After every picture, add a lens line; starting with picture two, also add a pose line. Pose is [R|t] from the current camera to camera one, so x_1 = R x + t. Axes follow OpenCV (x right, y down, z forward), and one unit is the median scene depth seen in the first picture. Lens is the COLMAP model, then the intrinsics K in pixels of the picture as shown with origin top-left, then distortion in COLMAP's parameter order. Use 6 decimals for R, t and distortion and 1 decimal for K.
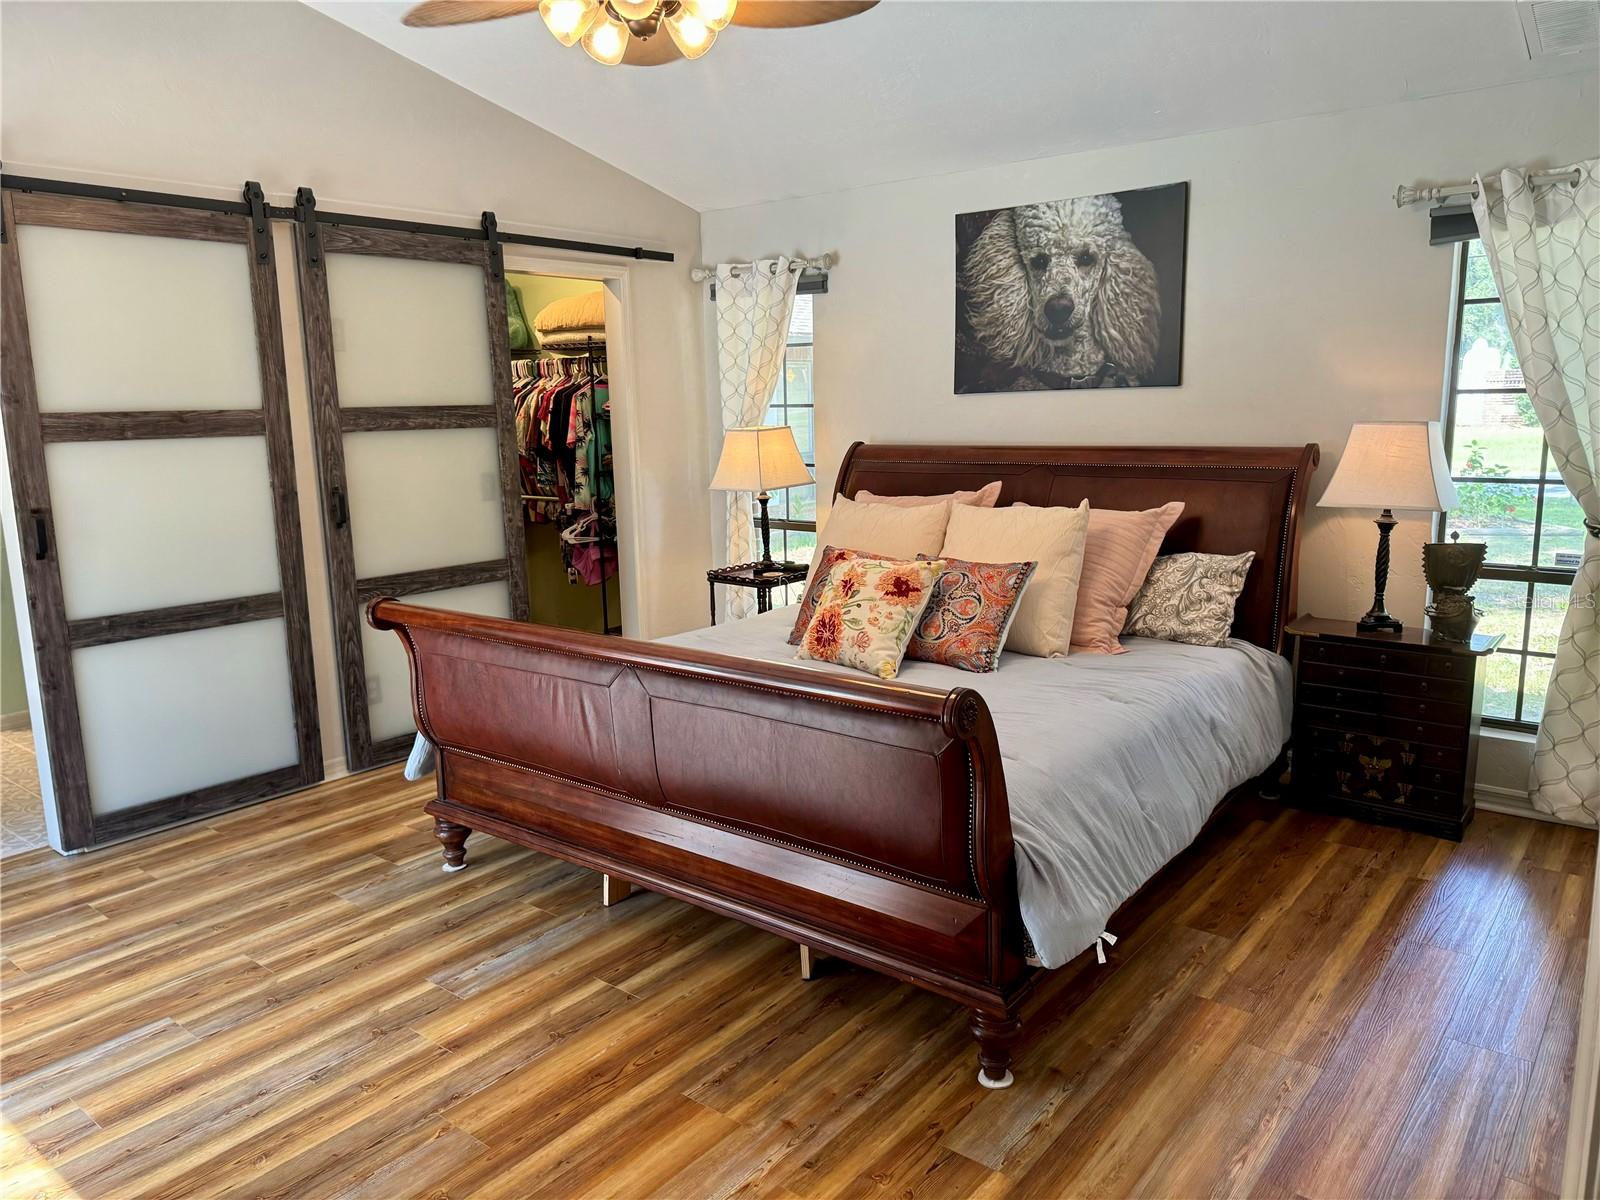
lens RADIAL K [[1101.7, 0, 807.6], [0, 1101.7, 602.7], [0, 0, 1]] dist [0.086540, -0.162851]
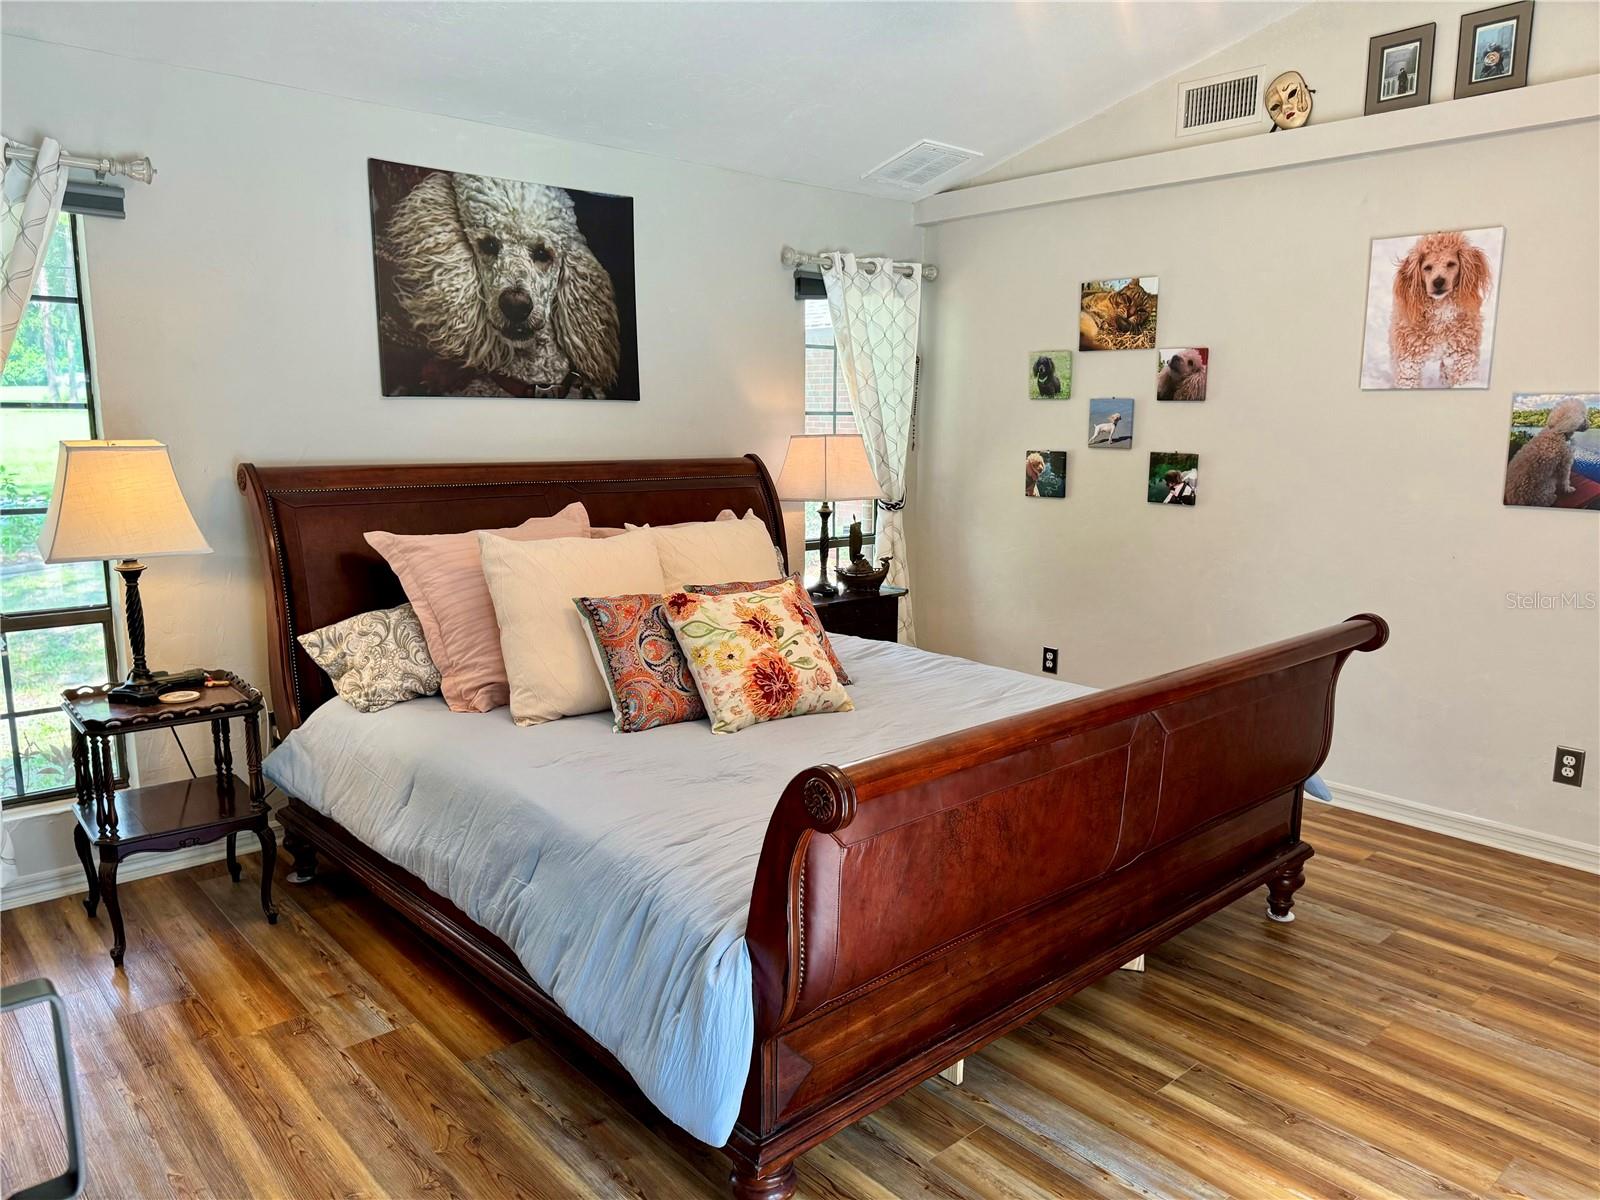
lens RADIAL K [[1101.7, 0, 807.6], [0, 1101.7, 602.7], [0, 0, 1]] dist [0.086540, -0.162851]
pose [[0.183839, -0.141021, 0.972788, -0.633579], [0.166142, 0.979874, 0.110651, -0.098224], [-0.968814, 0.141279, 0.203568, 0.658916]]
